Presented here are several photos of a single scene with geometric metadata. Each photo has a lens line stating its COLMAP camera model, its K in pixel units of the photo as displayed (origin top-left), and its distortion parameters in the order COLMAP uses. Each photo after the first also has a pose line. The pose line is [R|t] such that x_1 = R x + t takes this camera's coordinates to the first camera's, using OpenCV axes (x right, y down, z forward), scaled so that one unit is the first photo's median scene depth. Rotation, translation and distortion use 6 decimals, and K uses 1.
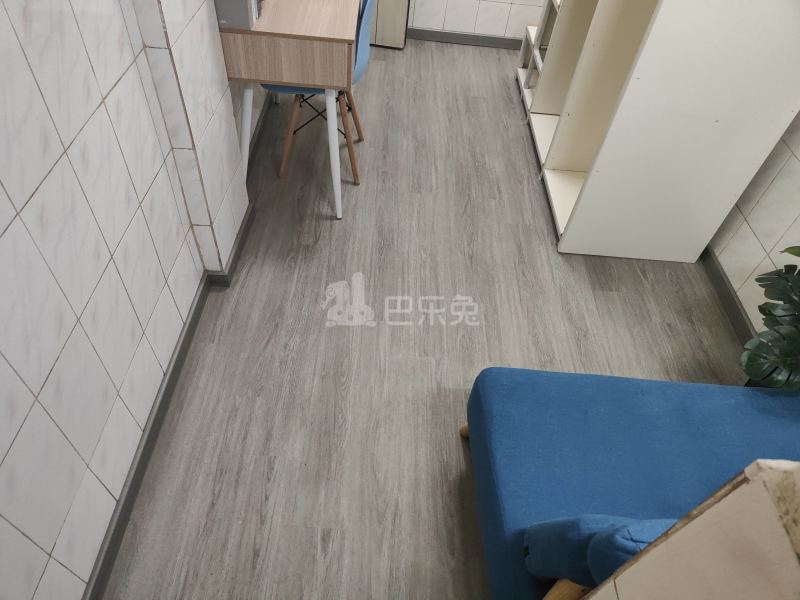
lens RADIAL K [[548.0, 0, 398.4], [0, 548.0, 292.6], [0, 0, 1]] dist [-0.001070, 0.001984]
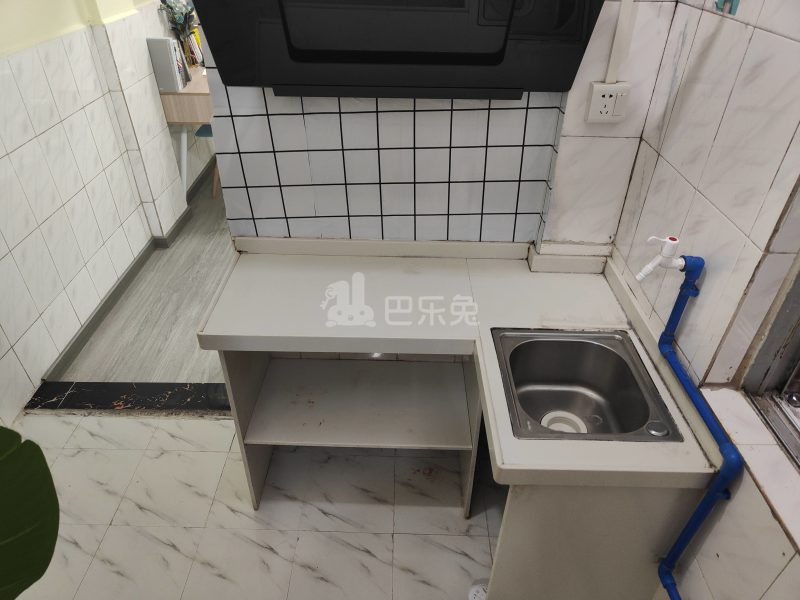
lens RADIAL K [[548.0, 0, 397.6], [0, 548.0, 306.8], [0, 0, 1]] dist [-0.001070, 0.001984]
pose [[0.997267, -0.068579, -0.027475, 0.401495], [0.061284, 0.975617, -0.210749, 0.556814], [0.041258, 0.208489, 0.977154, -0.500997]]
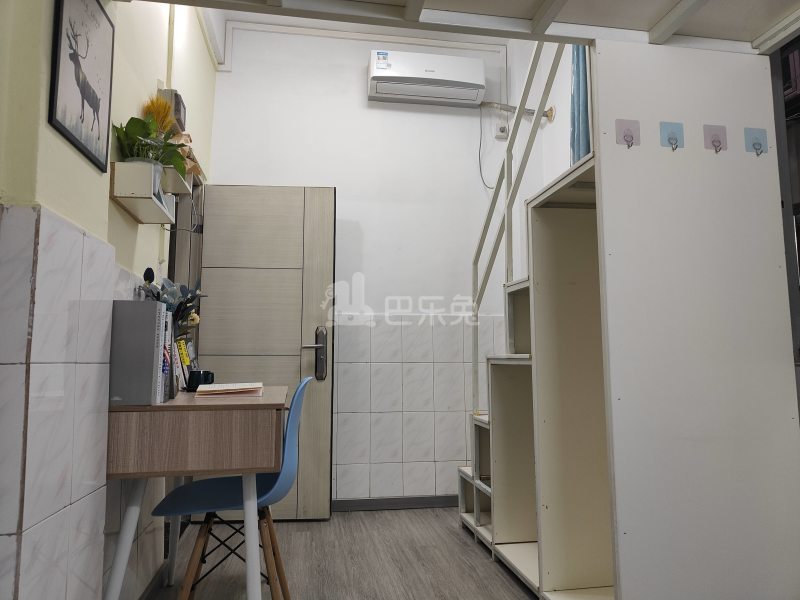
lens RADIAL K [[548.0, 0, 398.0], [0, 548.0, 301.4], [0, 0, 1]] dist [-0.001070, 0.001984]
pose [[0.978541, -0.064374, 0.195738, -0.060104], [0.195915, 0.584955, -0.787049, 0.117969], [-0.063833, 0.808507, 0.585014, 0.357947]]
